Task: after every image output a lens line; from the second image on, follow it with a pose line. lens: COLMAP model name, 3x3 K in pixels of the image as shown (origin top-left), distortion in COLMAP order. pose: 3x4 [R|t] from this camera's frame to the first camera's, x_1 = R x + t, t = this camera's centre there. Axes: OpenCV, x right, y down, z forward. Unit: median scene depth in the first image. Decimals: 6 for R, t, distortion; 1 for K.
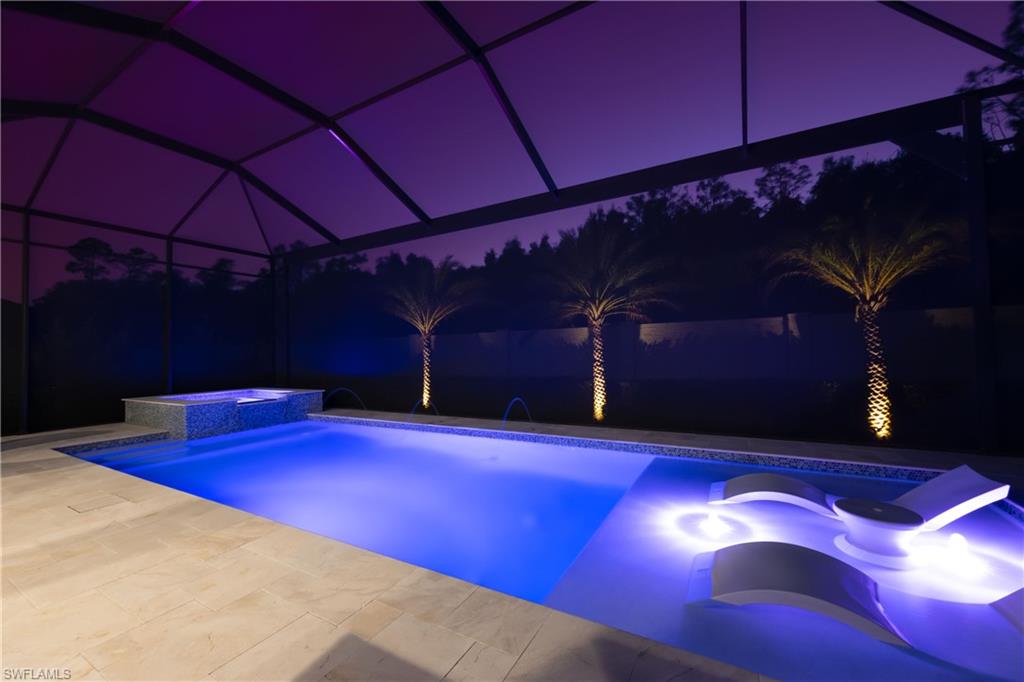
lens RADIAL K [[407.3, 0, 515.3], [0, 407.3, 355.2], [0, 0, 1]] dist [-0.002602, -0.000034]
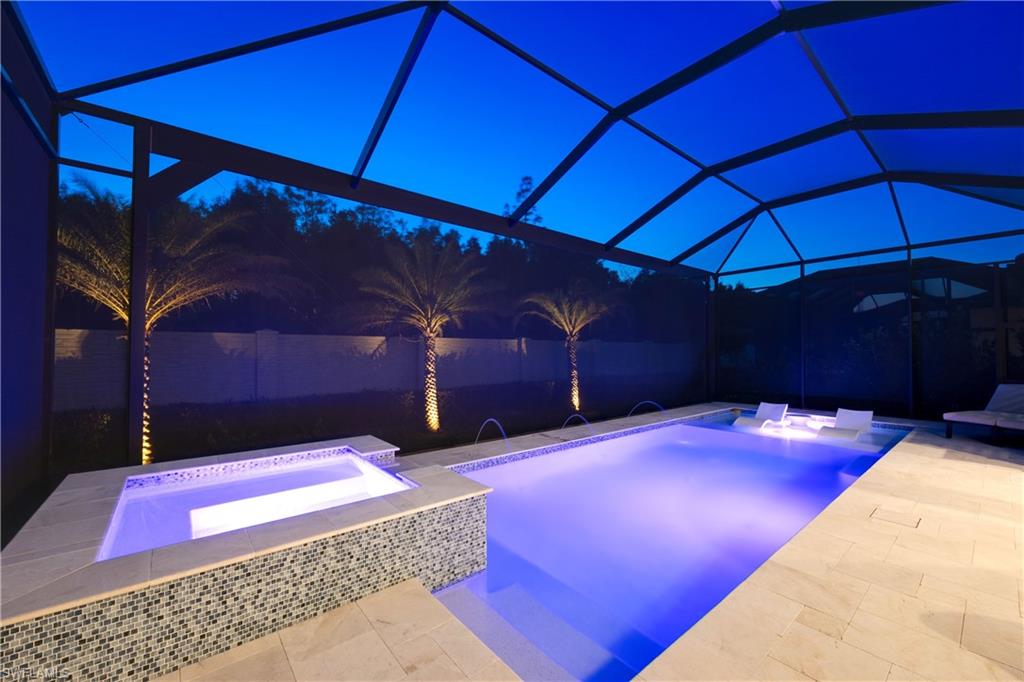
lens RADIAL K [[407.3, 0, 515.3], [0, 407.3, 355.2], [0, 0, 1]] dist [-0.002602, -0.000034]
pose [[0.353689, 0.014930, 0.935244, -0.927317], [0.000171, 0.999872, -0.016026, -0.017138], [-0.935363, 0.005828, 0.353641, 0.604917]]
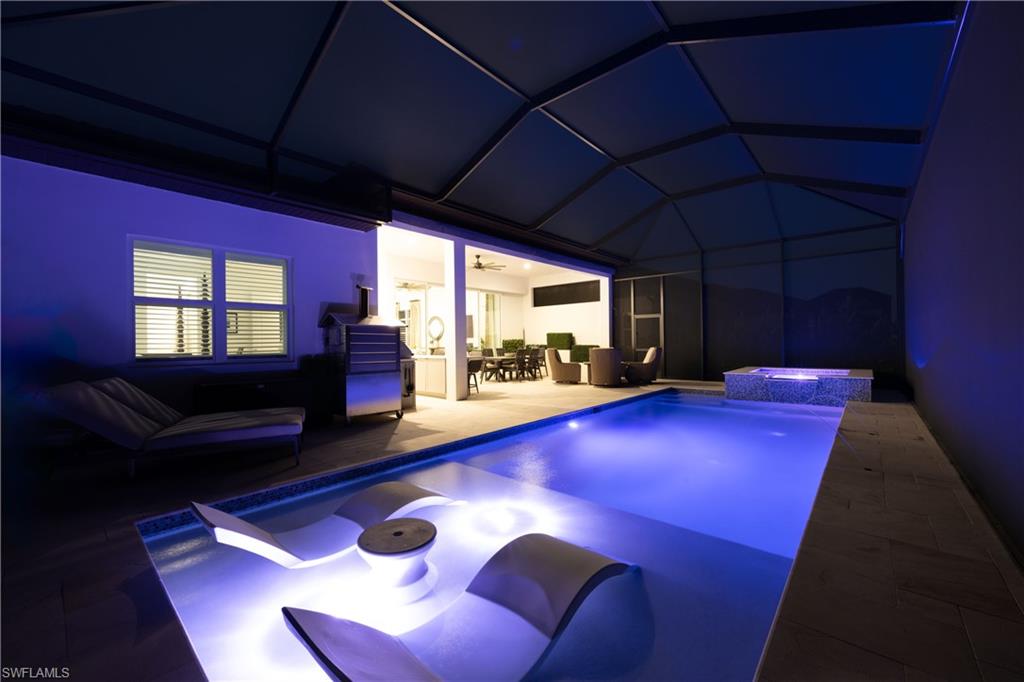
lens RADIAL K [[406.9, 0, 512.0], [0, 406.9, 341.0], [0, 0, 1]] dist [-0.000694, -0.000011]
pose [[-0.204619, 0.023459, -0.978561, 0.516728], [0.011341, 0.999702, 0.021595, -0.018017], [0.978776, -0.006679, -0.204824, 0.432973]]
